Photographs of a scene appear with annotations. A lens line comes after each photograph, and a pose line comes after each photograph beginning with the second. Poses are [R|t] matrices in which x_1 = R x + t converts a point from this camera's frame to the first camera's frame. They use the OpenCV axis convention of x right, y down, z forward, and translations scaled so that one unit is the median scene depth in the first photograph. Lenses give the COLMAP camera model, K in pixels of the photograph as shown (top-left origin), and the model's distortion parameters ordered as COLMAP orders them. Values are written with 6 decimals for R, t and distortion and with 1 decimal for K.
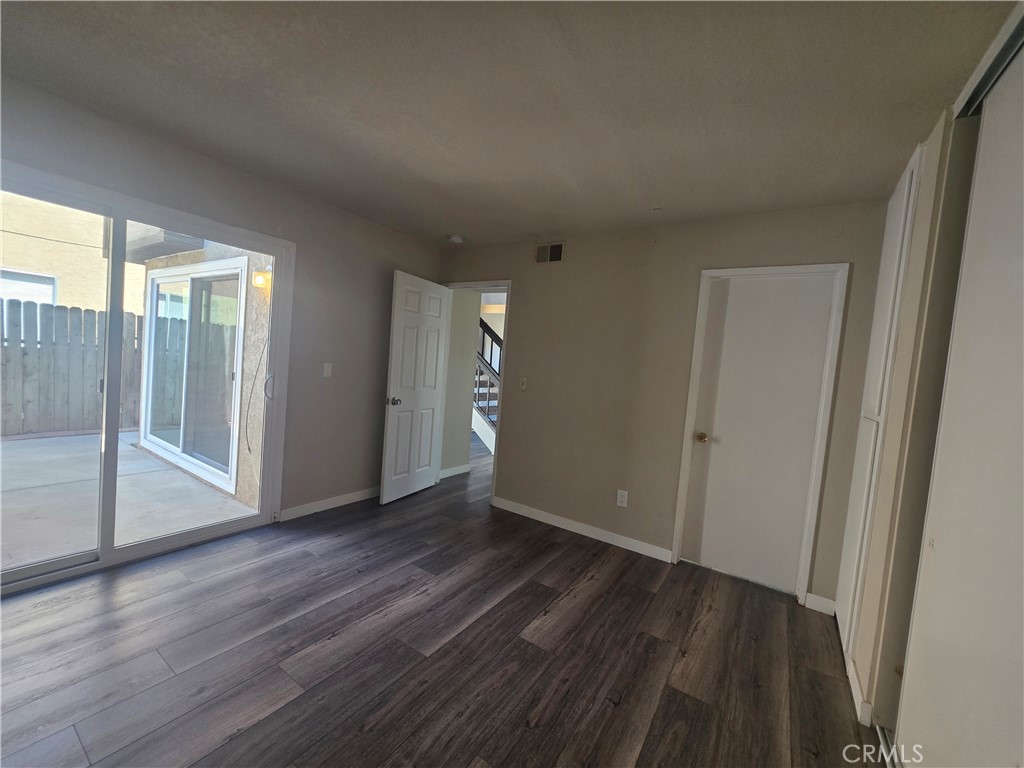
lens RADIAL K [[409.4, 0, 513.6], [0, 409.4, 382.4], [0, 0, 1]] dist [0.002995, -0.001382]
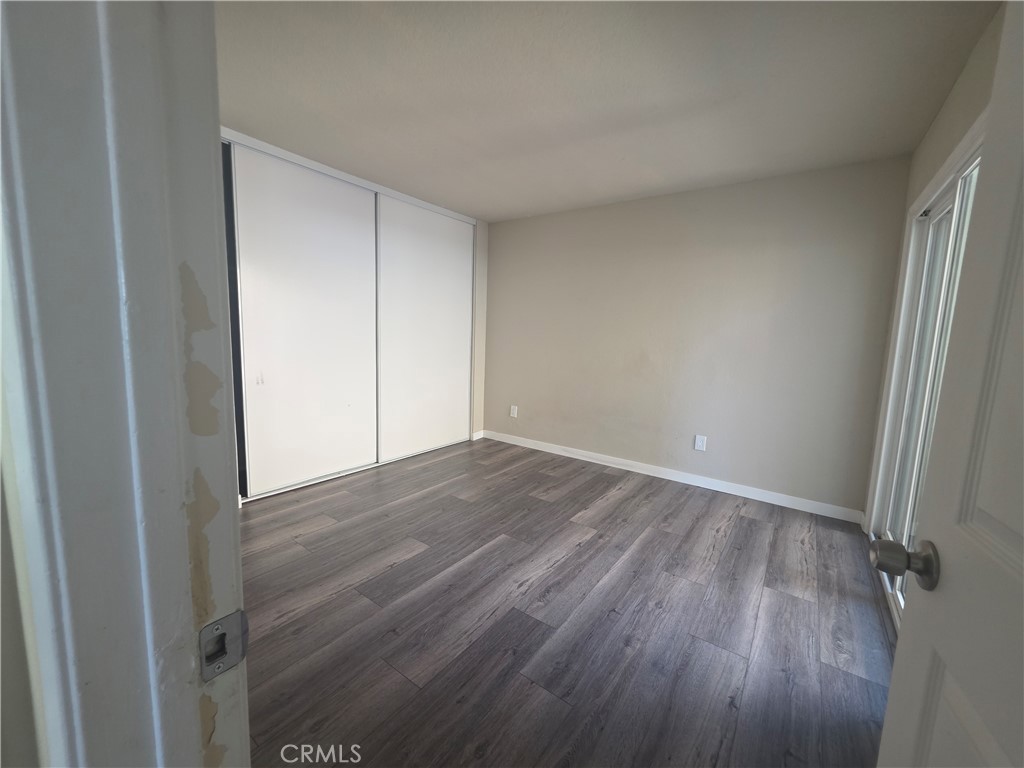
lens RADIAL K [[409.4, 0, 506.8], [0, 409.4, 383.0], [0, 0, 1]] dist [0.002995, -0.001382]
pose [[-0.991634, -0.120624, 0.045946, -0.182858], [-0.110701, 0.977810, 0.177856, -0.064917], [-0.066380, 0.171282, -0.982983, 1.860169]]
